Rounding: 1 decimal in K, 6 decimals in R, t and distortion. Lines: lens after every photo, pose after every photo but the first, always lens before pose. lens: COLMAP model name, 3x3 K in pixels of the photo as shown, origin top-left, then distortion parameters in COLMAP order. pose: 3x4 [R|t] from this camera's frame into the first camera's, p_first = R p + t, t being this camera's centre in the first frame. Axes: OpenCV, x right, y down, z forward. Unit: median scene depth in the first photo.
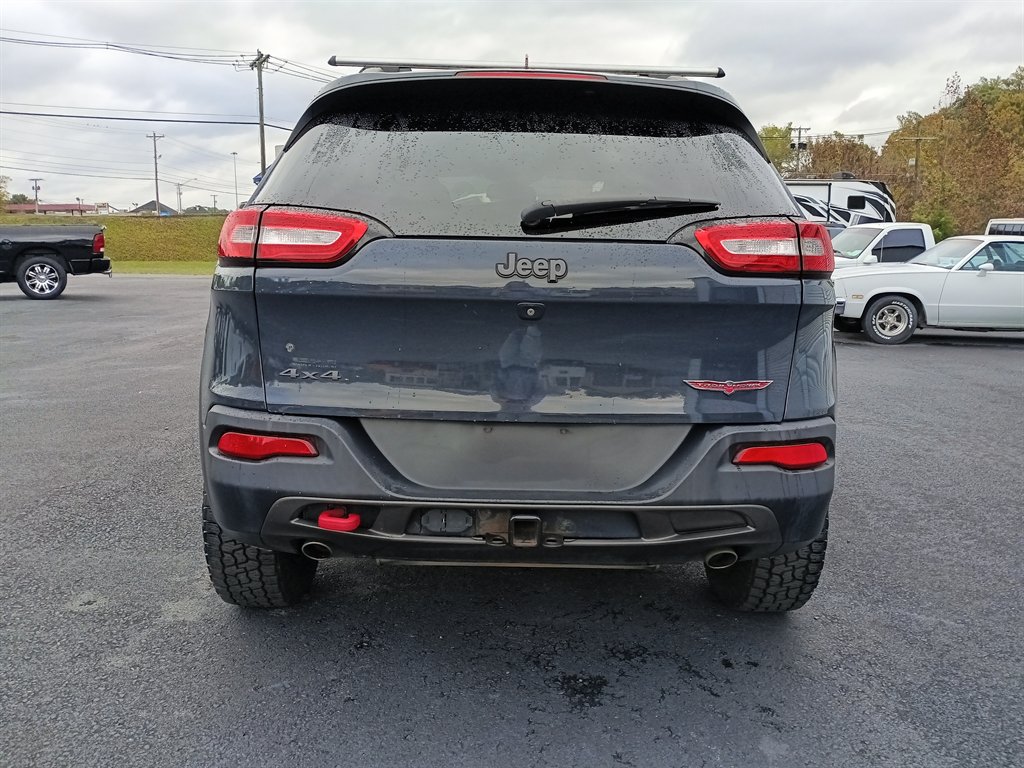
lens RADIAL K [[855.7, 0, 512.0], [0, 855.7, 384.0], [0, 0, 1]] dist [0.066521, -0.156047]
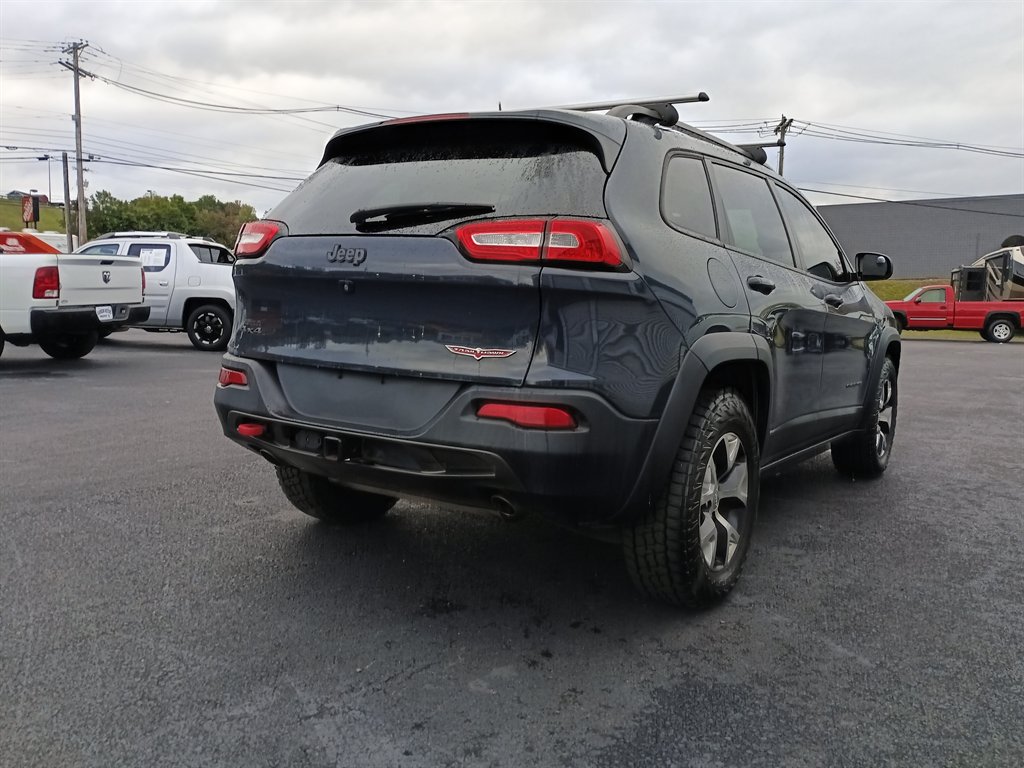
lens RADIAL K [[871.4, 0, 504.6], [0, 871.4, 386.5], [0, 0, 1]] dist [0.002046, -0.000055]
pose [[0.833762, 0.075060, -0.546997, 0.954089], [-0.113012, 0.992941, -0.036006, 0.090258], [0.540434, 0.091837, 0.836360, -0.017314]]
